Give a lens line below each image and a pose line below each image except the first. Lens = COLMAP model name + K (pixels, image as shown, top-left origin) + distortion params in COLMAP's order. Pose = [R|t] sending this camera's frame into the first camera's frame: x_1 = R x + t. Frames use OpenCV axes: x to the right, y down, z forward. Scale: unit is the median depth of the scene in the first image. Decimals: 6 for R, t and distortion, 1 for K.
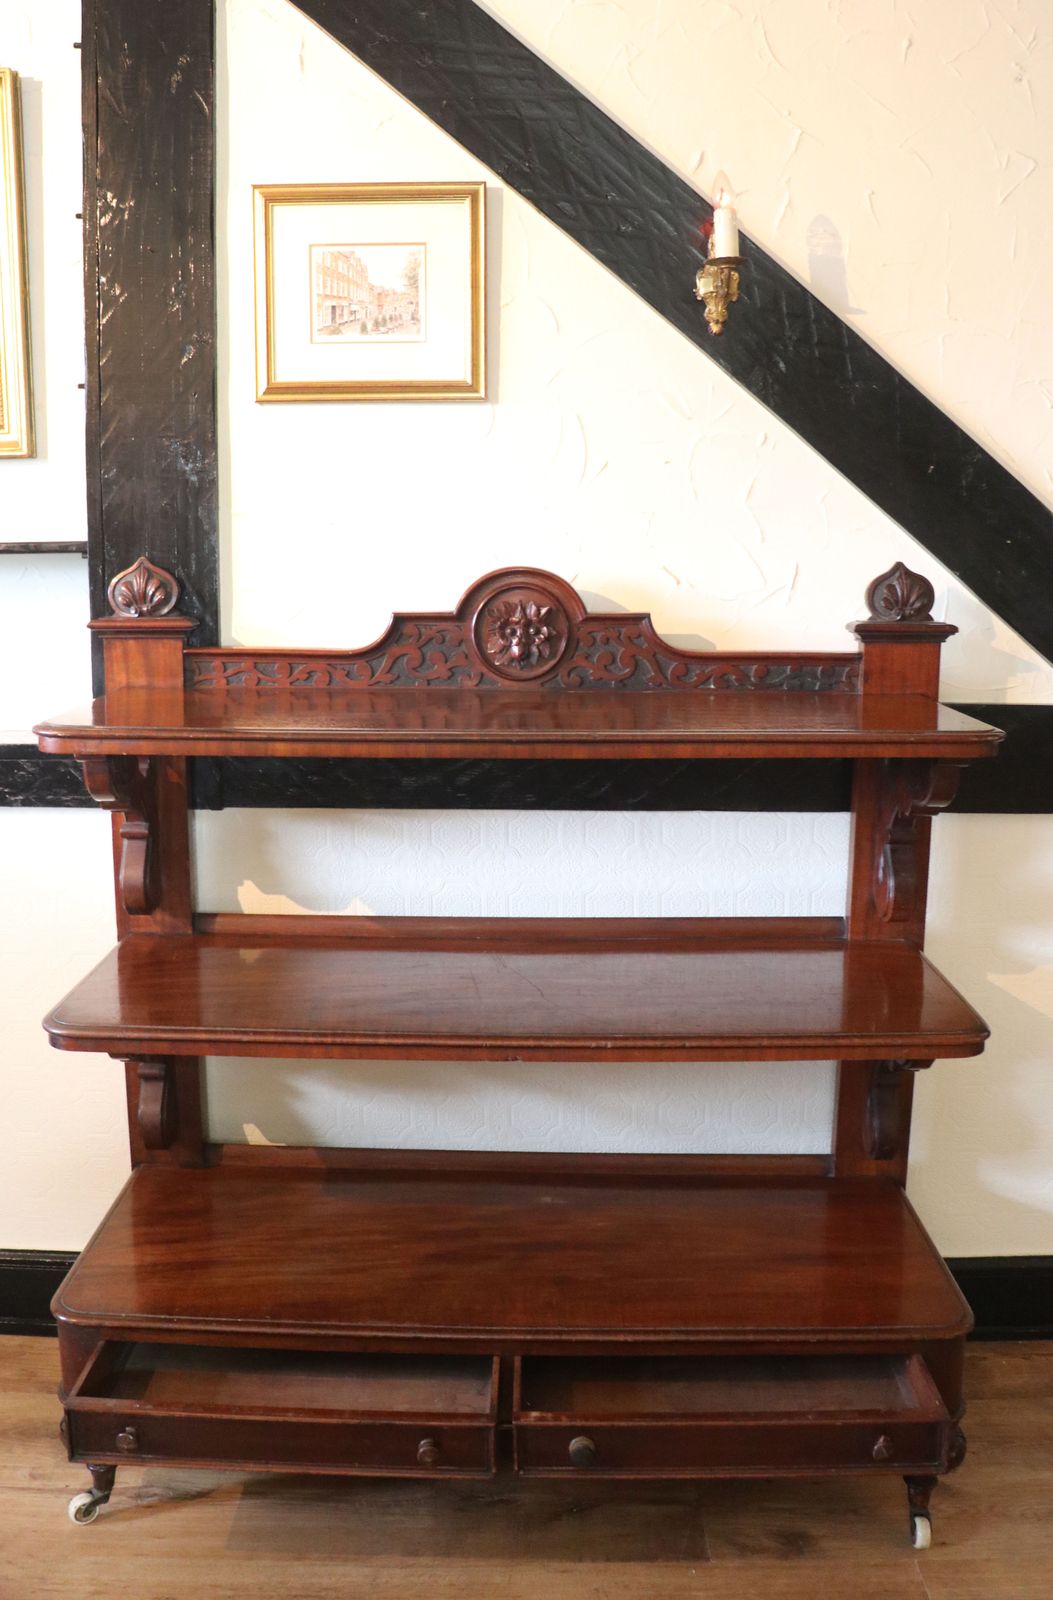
lens RADIAL K [[1610.3, 0, 516.9], [0, 1610.3, 716.6], [0, 0, 1]] dist [-0.129655, 0.000000]
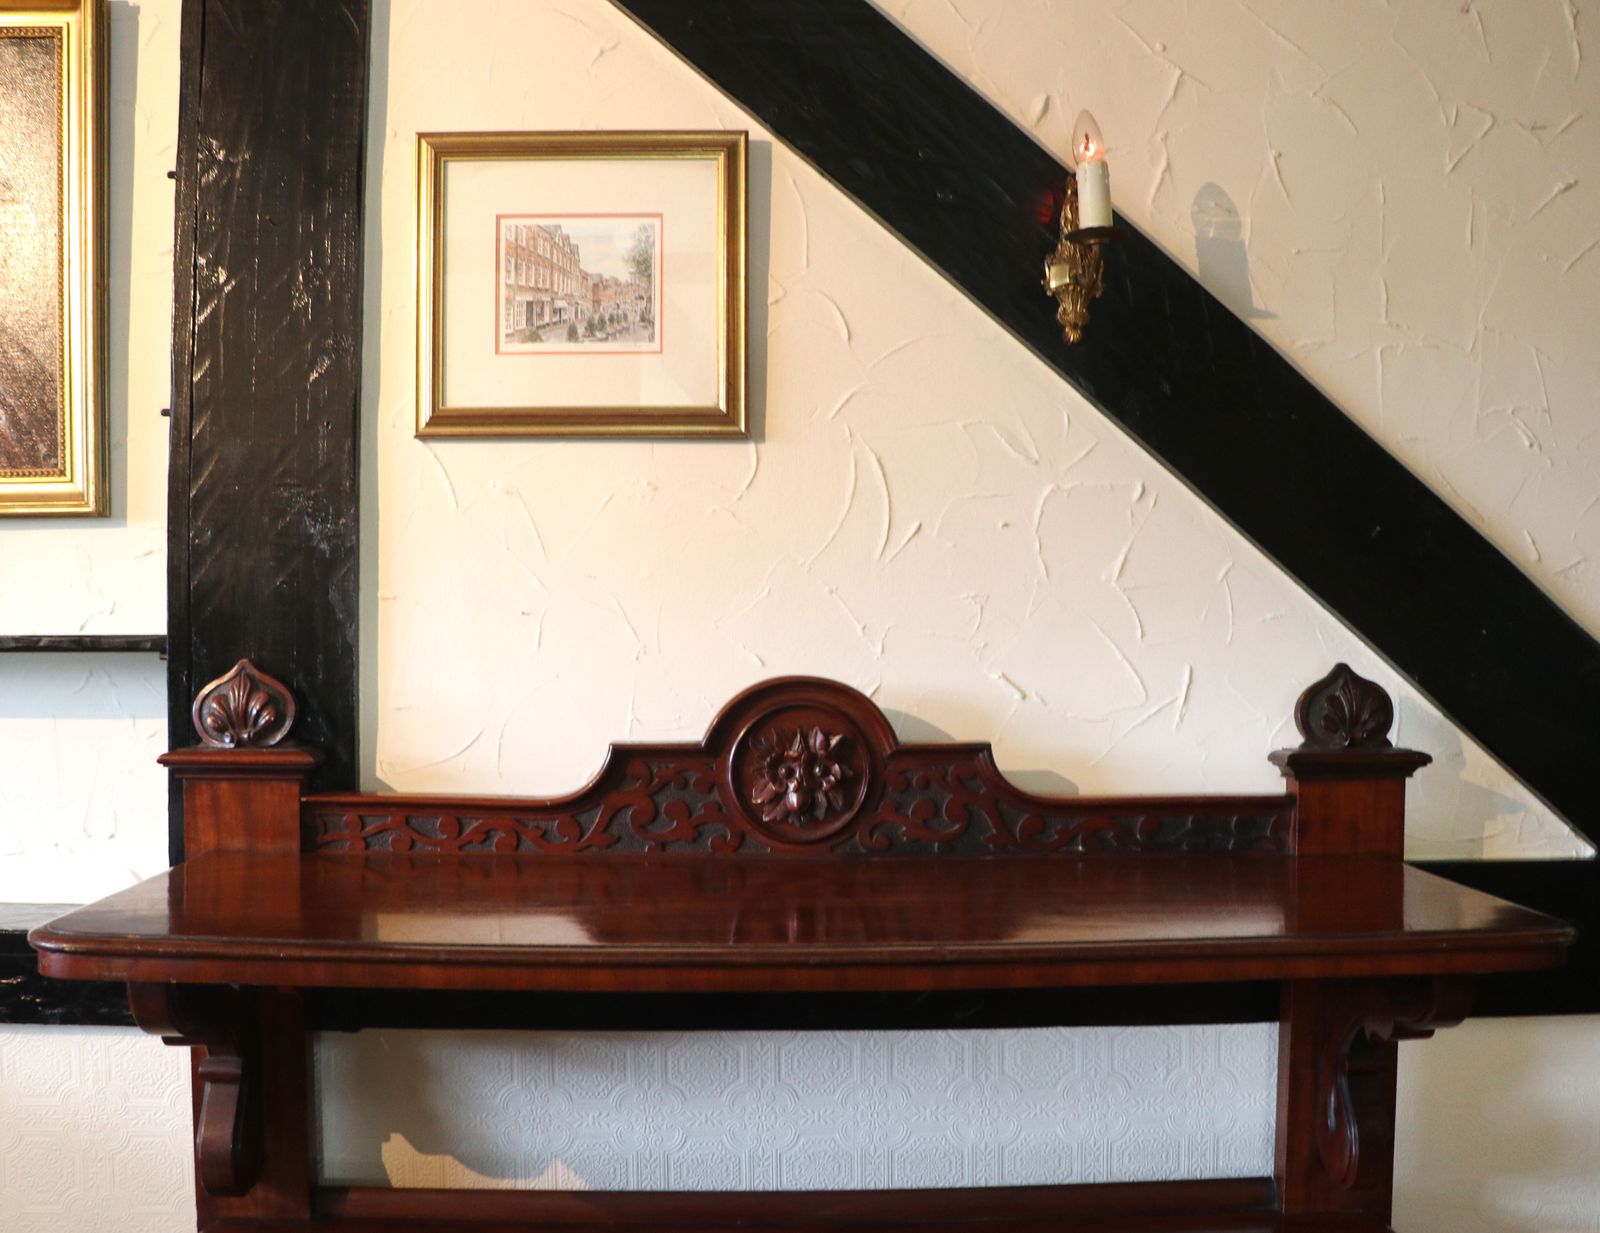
lens RADIAL K [[1658.1, 0, 814.0], [0, 1658.1, 576.7], [0, 0, 1]] dist [-0.159990, 0.000000]
pose [[0.998933, -0.000714, 0.046187, -0.024014], [0.007428, 0.989354, -0.145339, -0.032490], [-0.045592, 0.145527, 0.988303, 0.300588]]
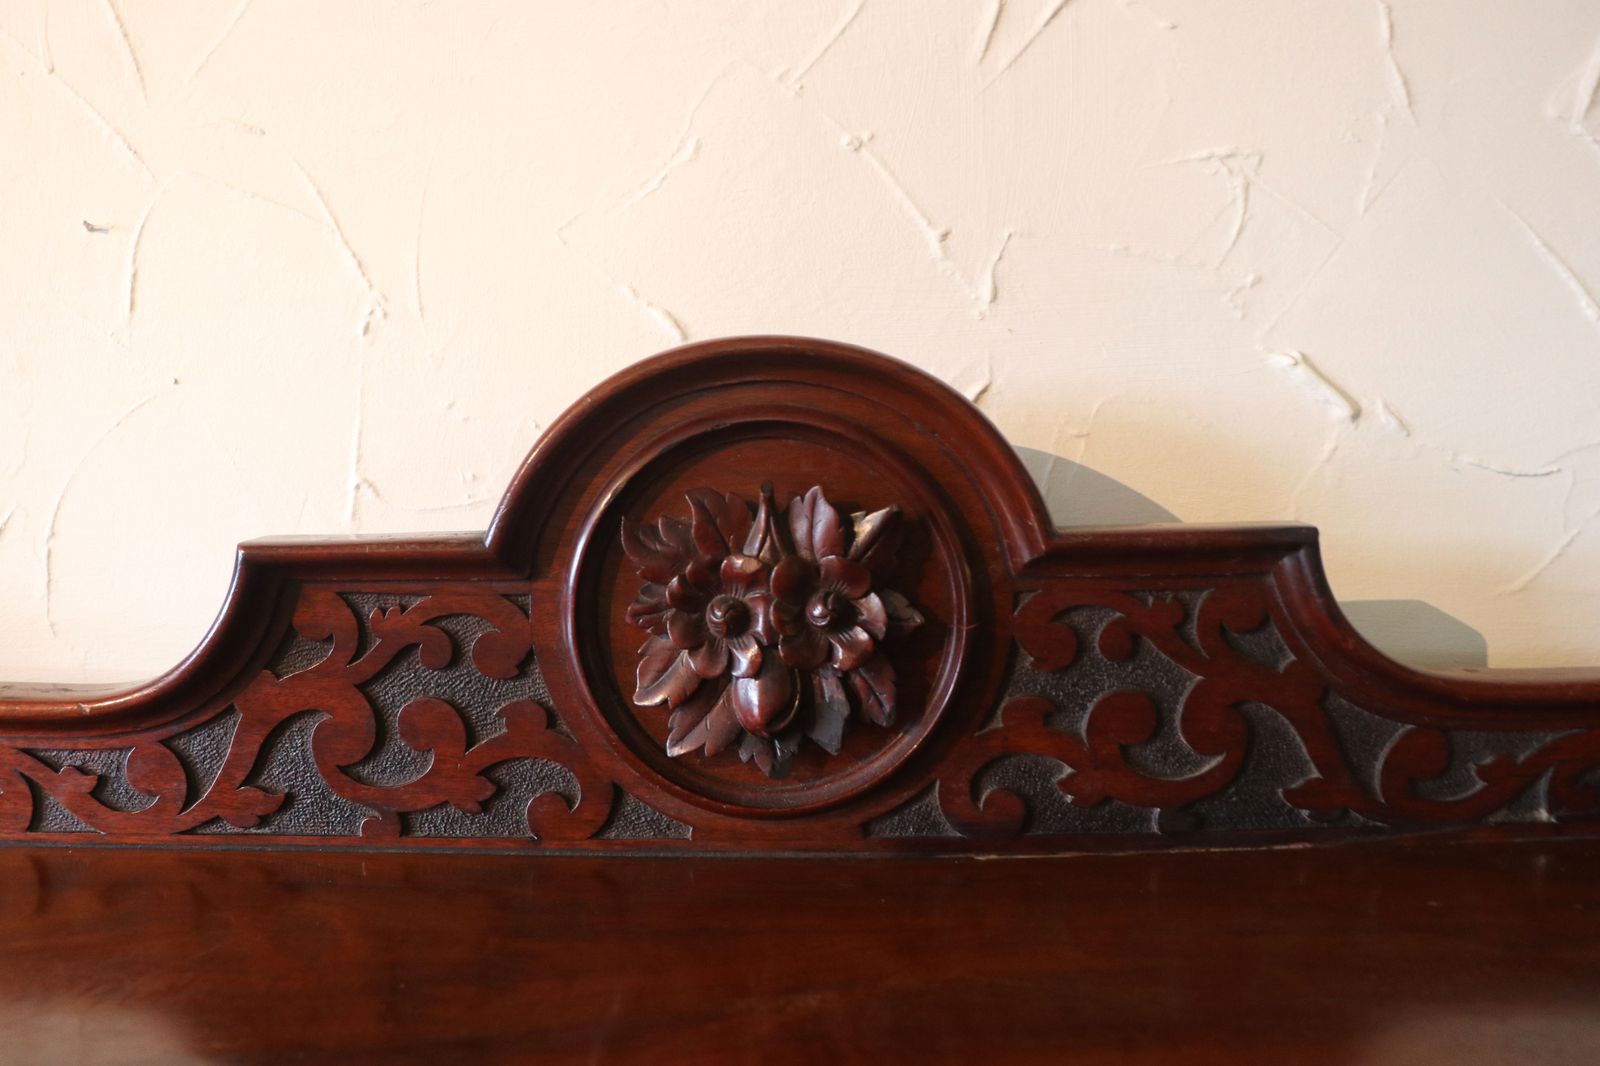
lens RADIAL K [[1360.9, 0, 798.9], [0, 1360.9, 561.1], [0, 0, 1]] dist [-0.103965, 0.018077]
pose [[0.999718, -0.018402, -0.014988, 0.009586], [0.017735, 0.998898, -0.043445, -0.051779], [0.015771, 0.043167, 0.998943, 0.799896]]
